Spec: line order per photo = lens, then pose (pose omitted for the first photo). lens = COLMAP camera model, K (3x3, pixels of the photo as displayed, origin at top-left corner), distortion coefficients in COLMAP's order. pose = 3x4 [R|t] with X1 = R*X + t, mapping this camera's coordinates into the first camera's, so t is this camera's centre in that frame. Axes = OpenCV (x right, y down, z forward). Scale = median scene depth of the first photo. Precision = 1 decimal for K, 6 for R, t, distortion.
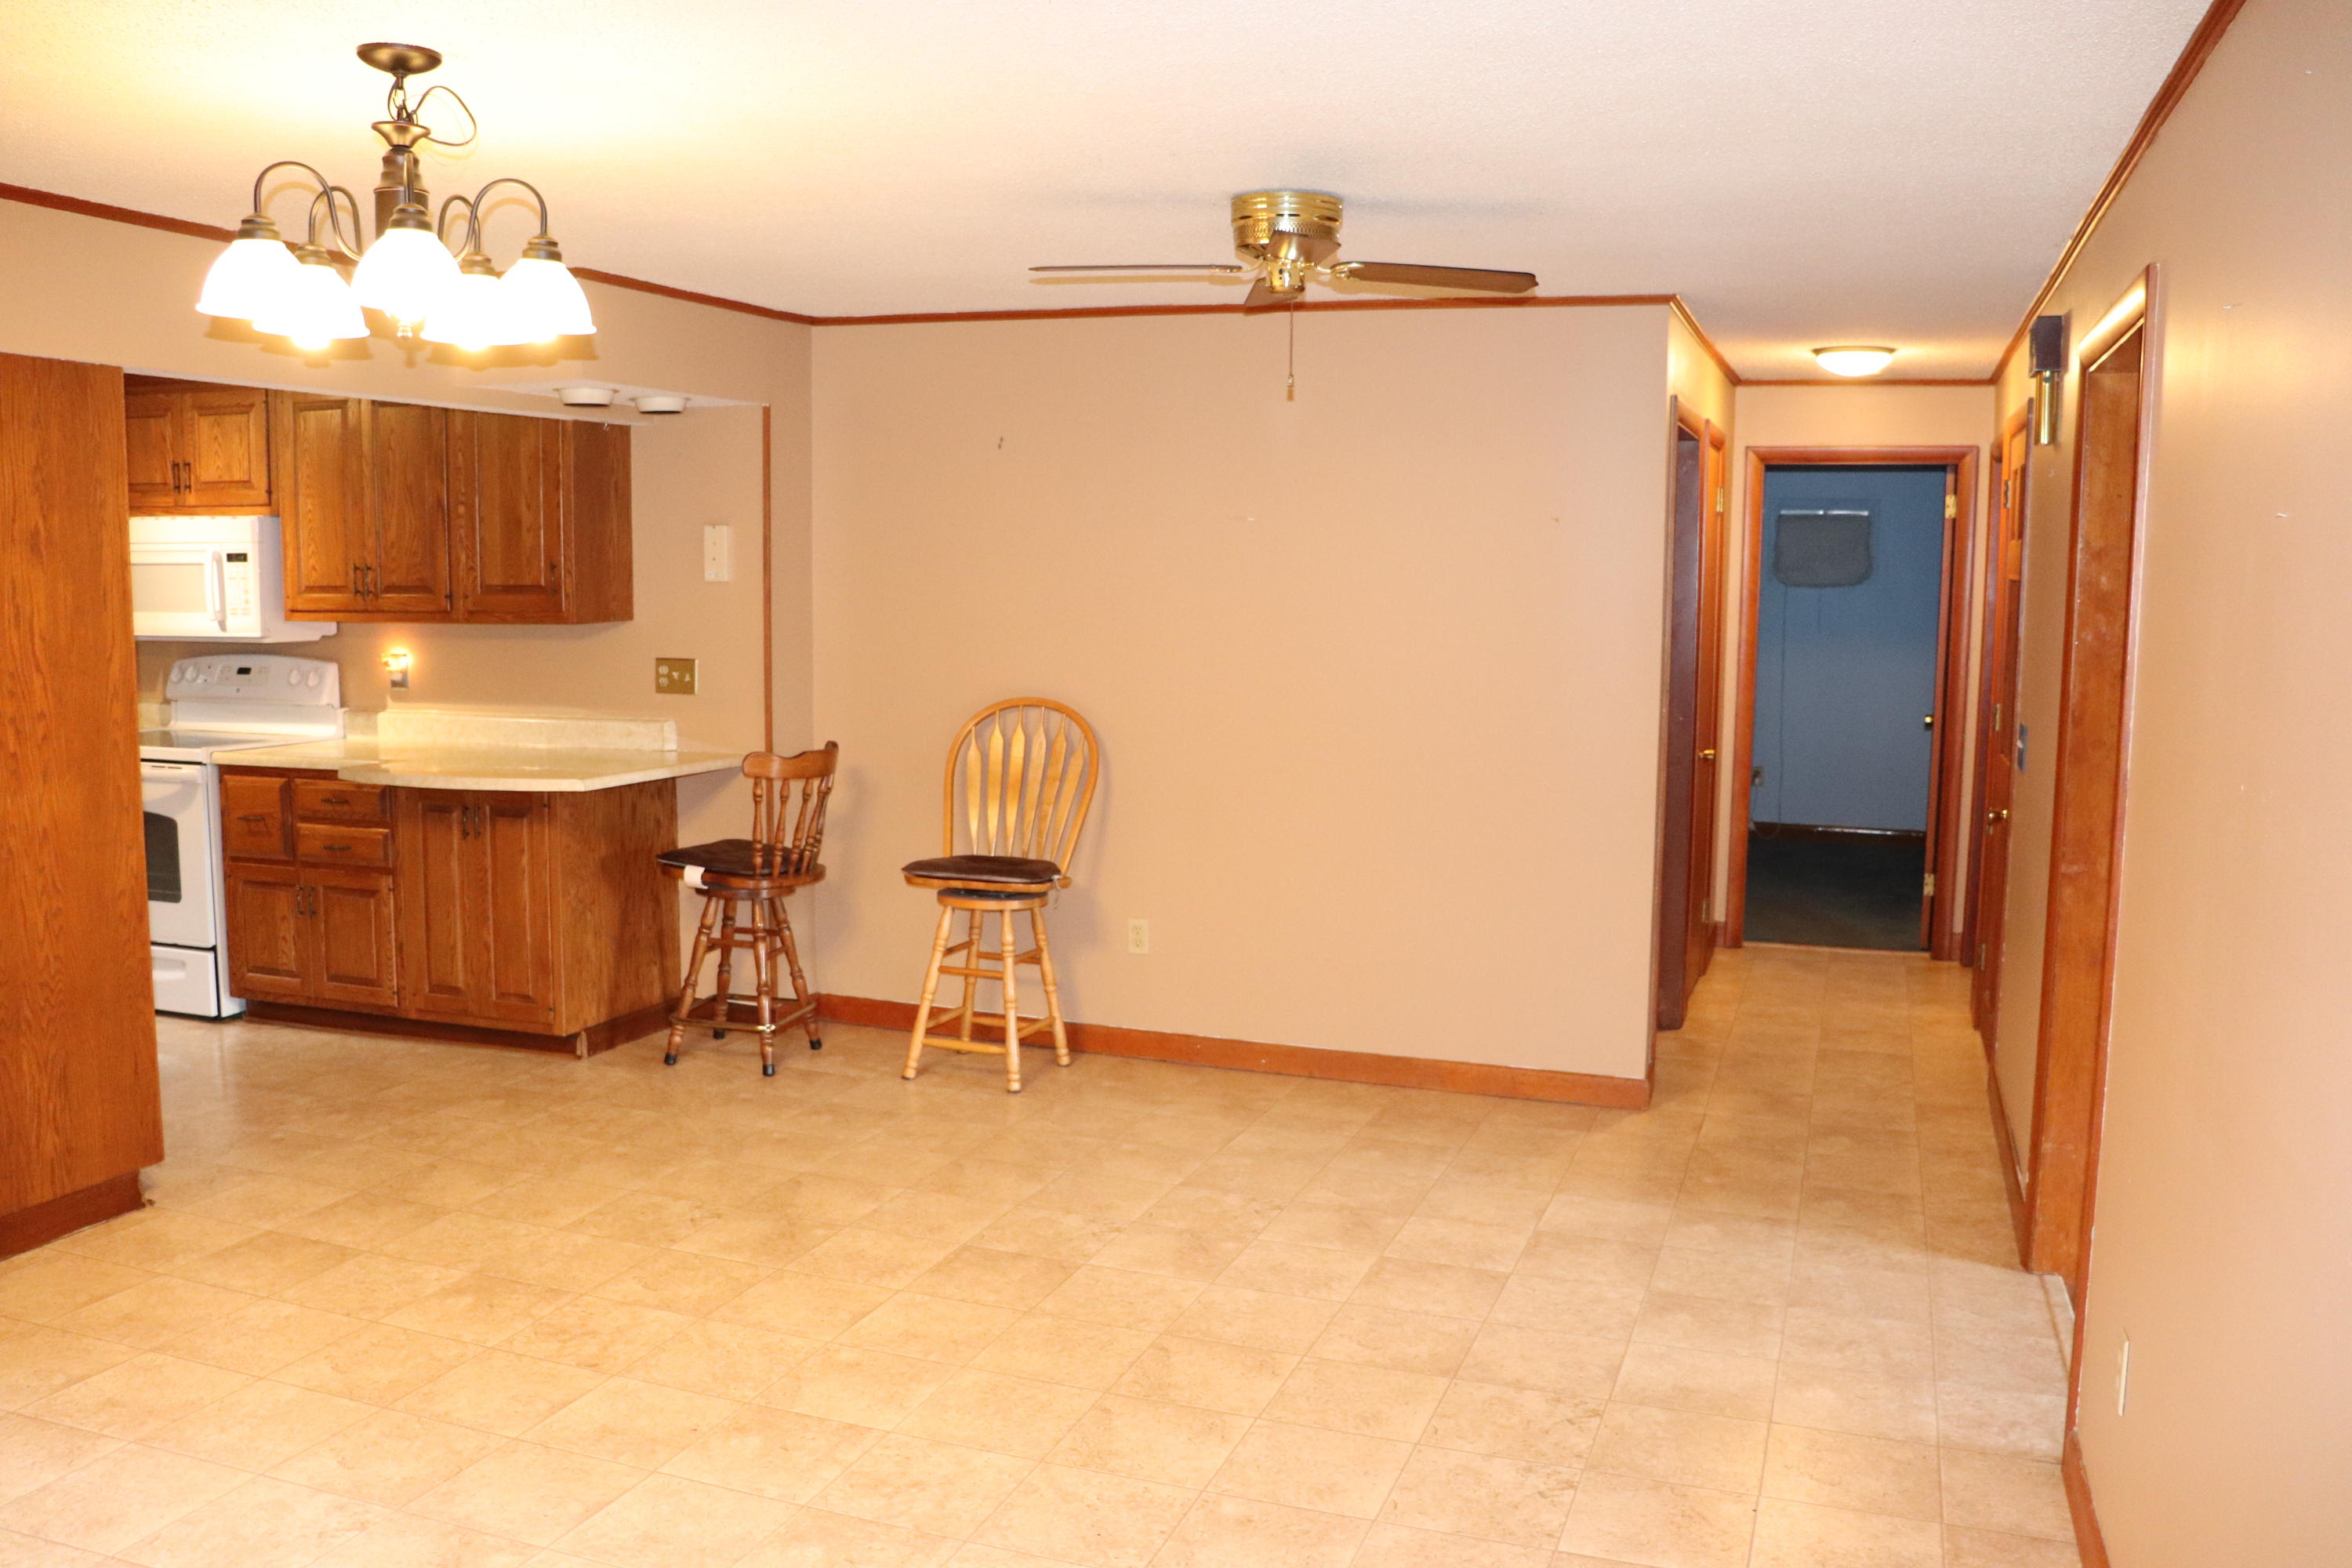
lens RADIAL K [[1936.2, 0, 1189.8], [0, 1936.2, 796.7], [0, 0, 1]] dist [-0.180593, 0.147535]
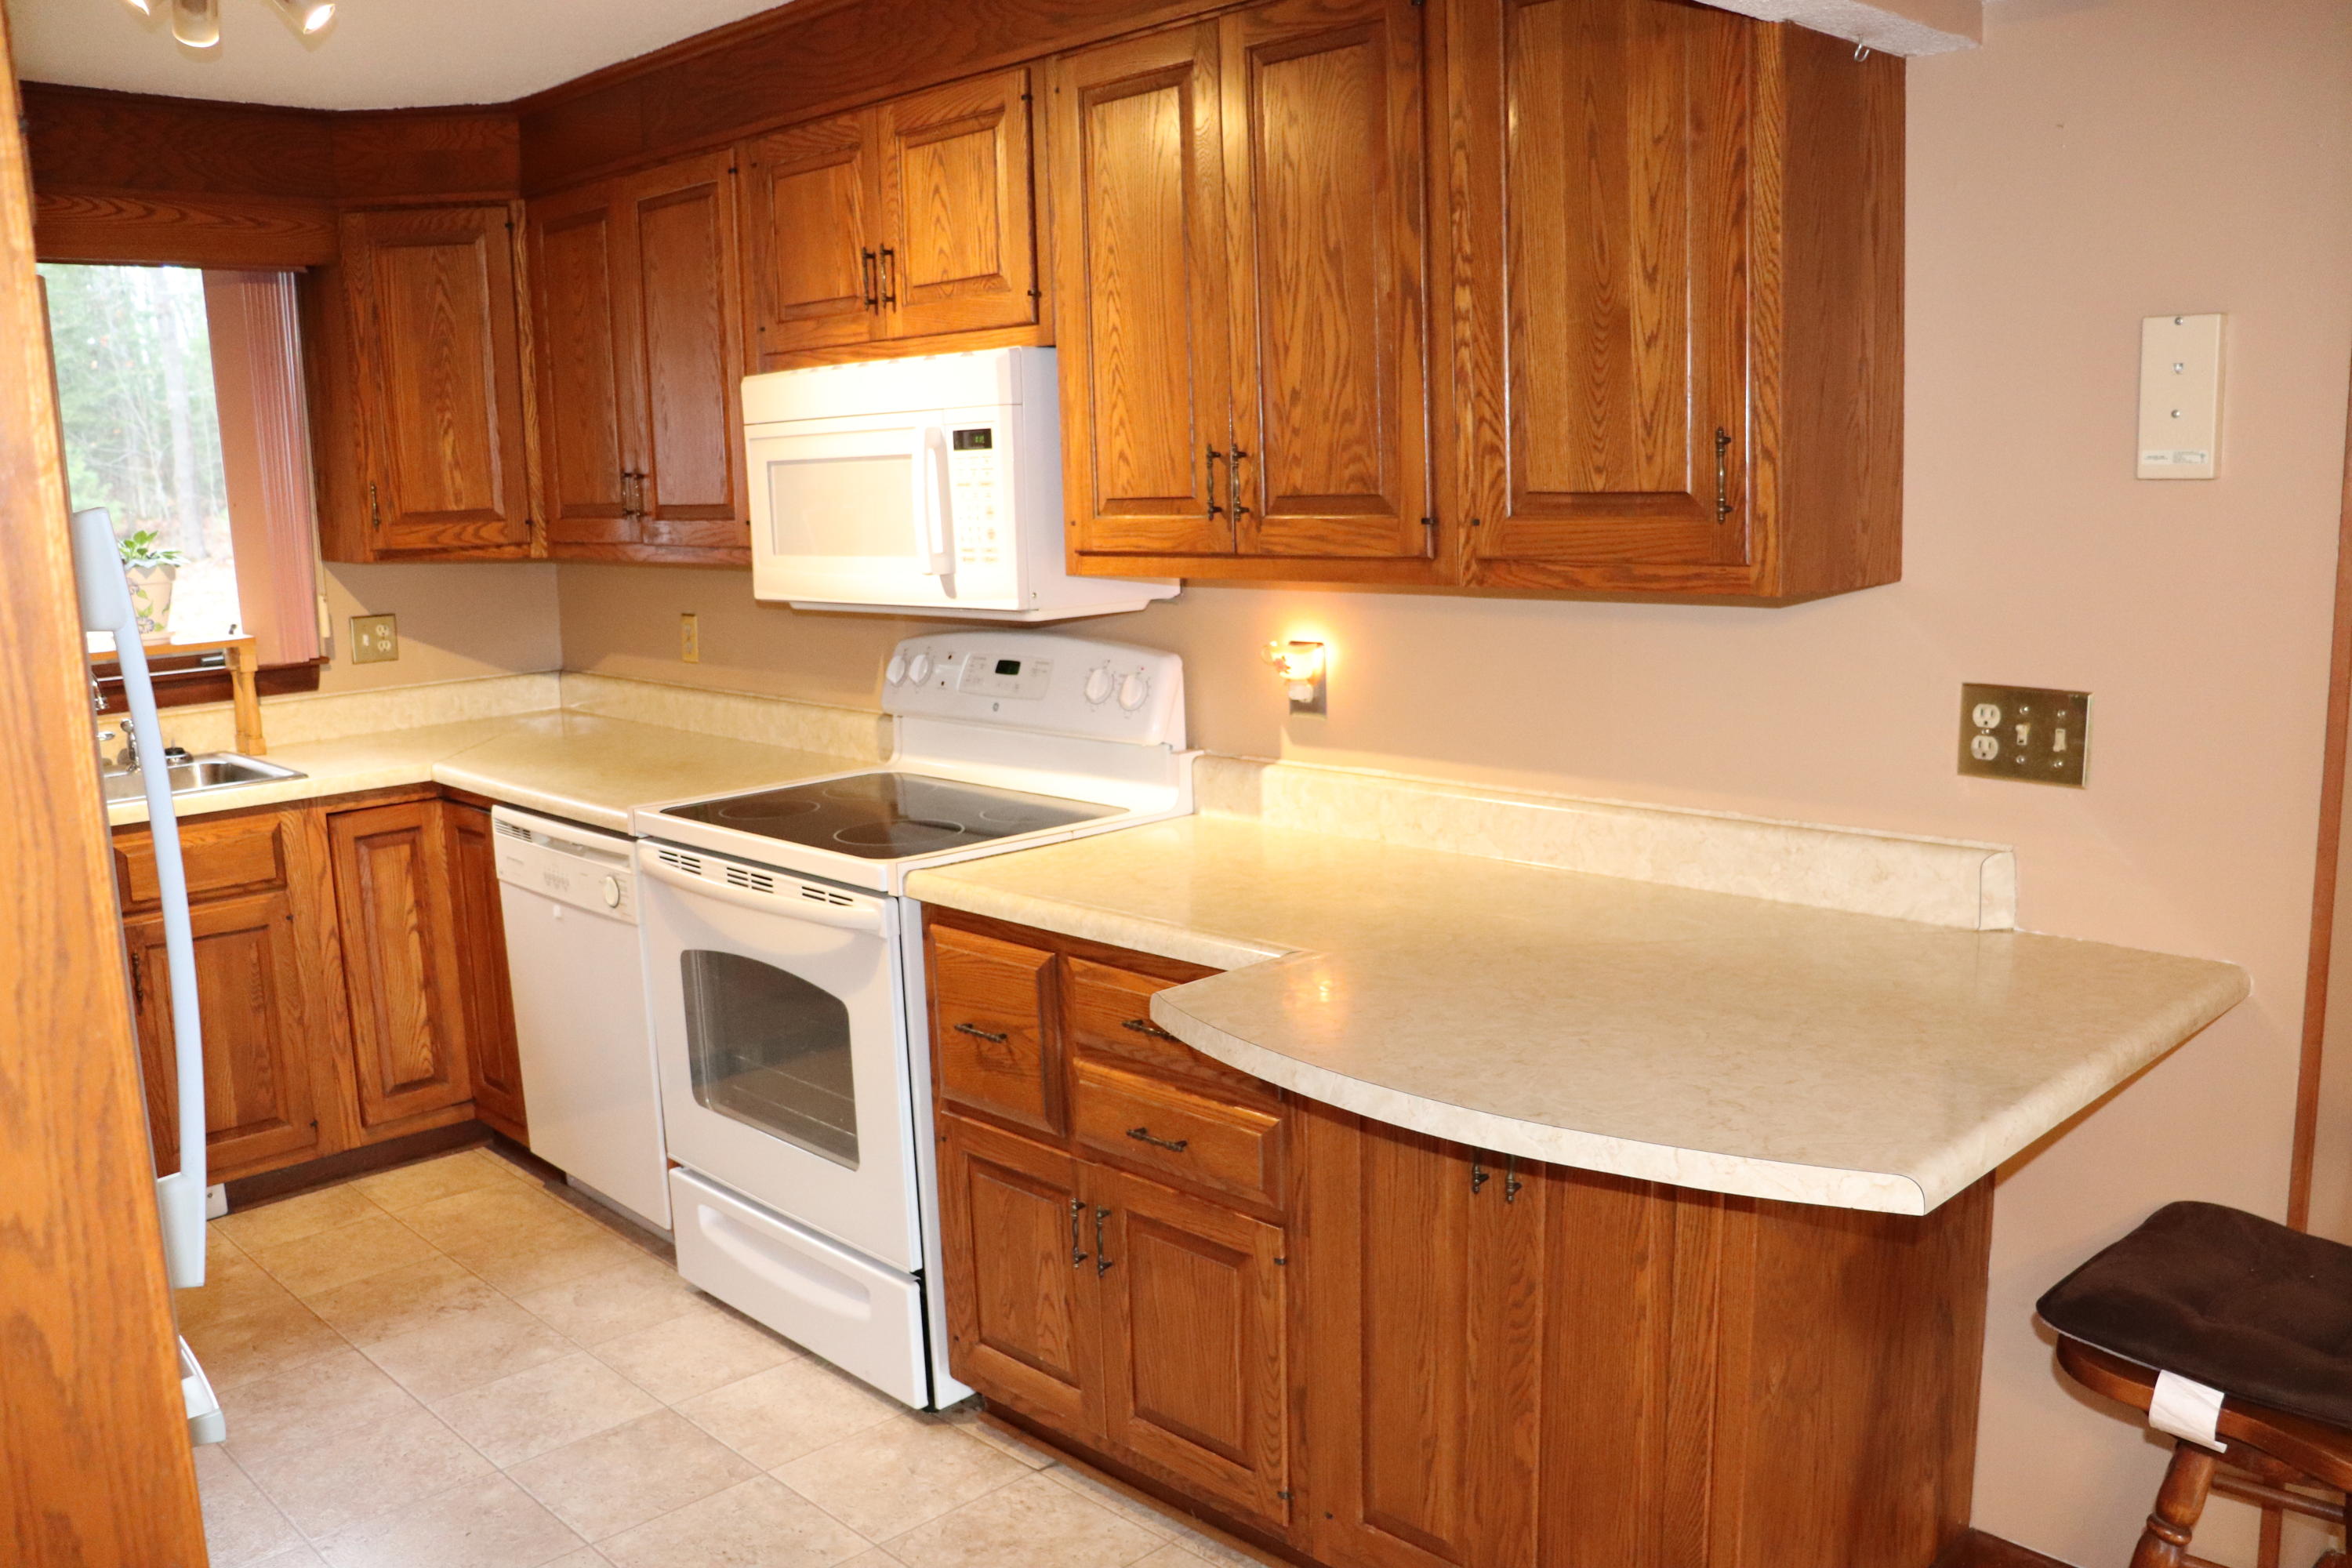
lens RADIAL K [[1936.2, 0, 1208.0], [0, 1936.2, 797.5], [0, 0, 1]] dist [-0.180593, 0.147535]
pose [[0.901957, 0.039157, -0.430046, -0.263110], [-0.012487, 0.997829, 0.064667, -0.075063], [0.431645, -0.052957, 0.900488, 0.622204]]
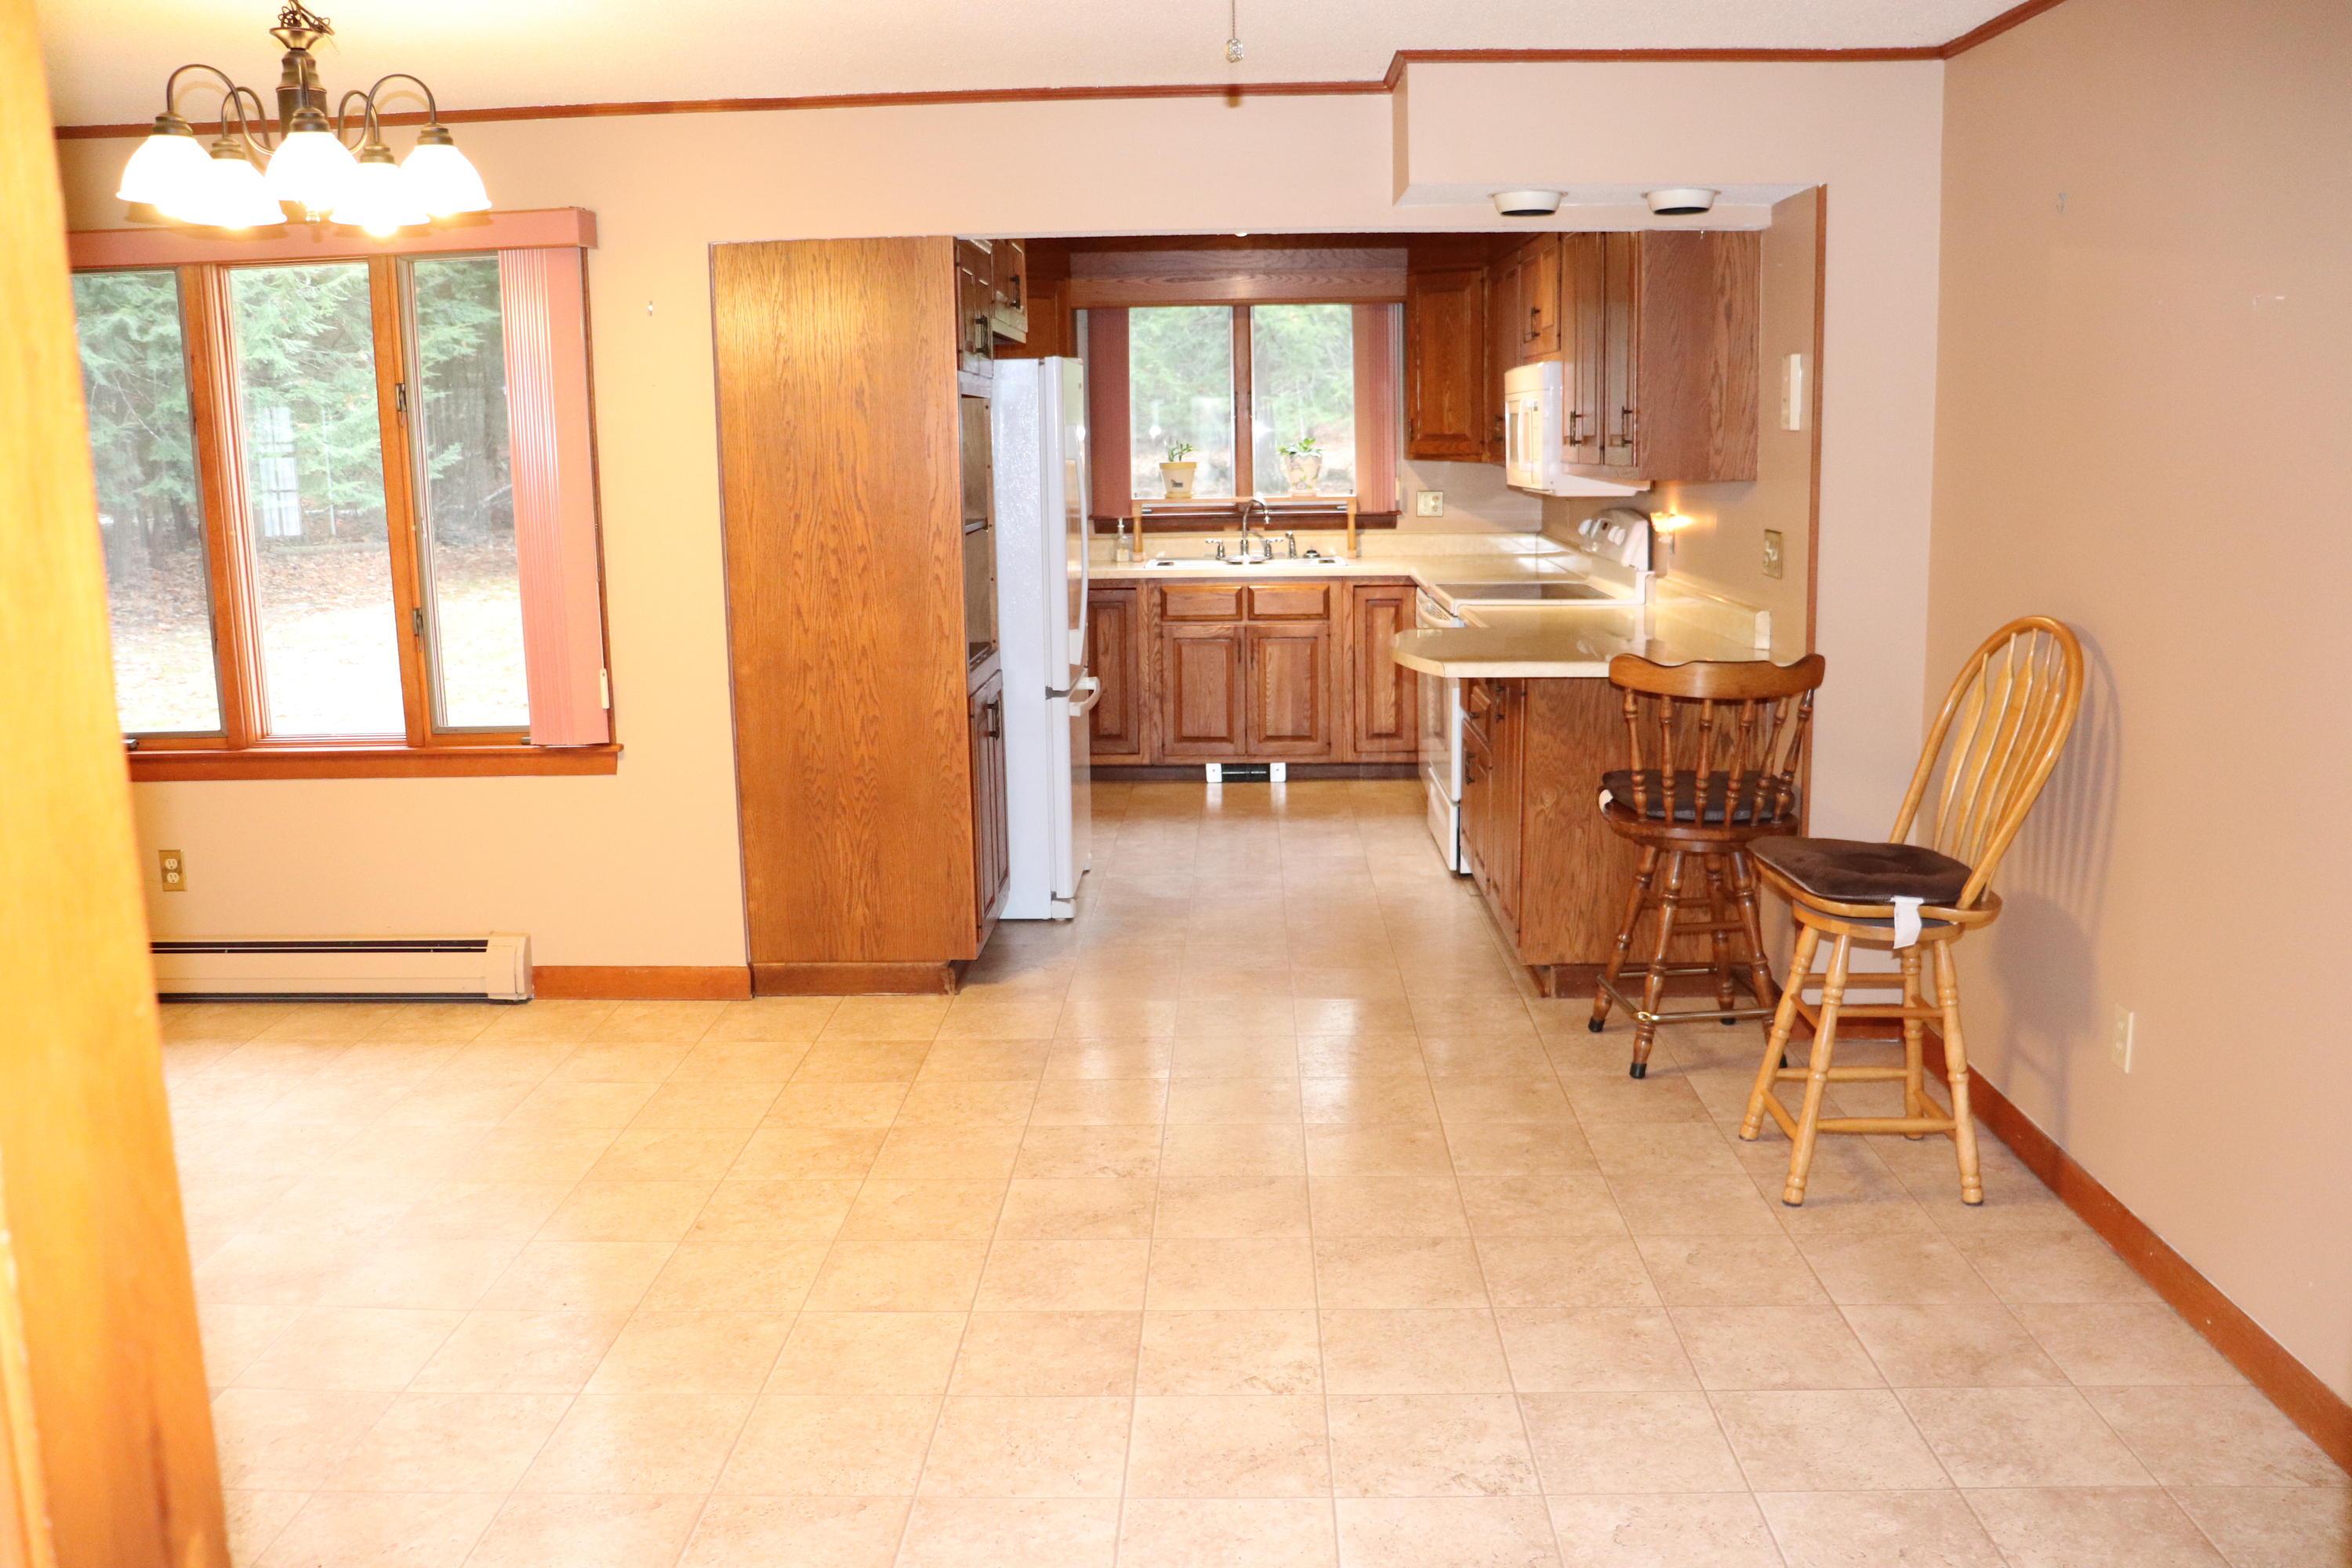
lens RADIAL K [[1936.2, 0, 1179.7], [0, 1936.2, 775.6], [0, 0, 1]] dist [-0.180593, 0.147535]
pose [[0.308995, 0.150635, -0.939059, 0.406015], [-0.093253, 0.987418, 0.127708, -0.051930], [0.946481, 0.048109, 0.319154, 0.551023]]
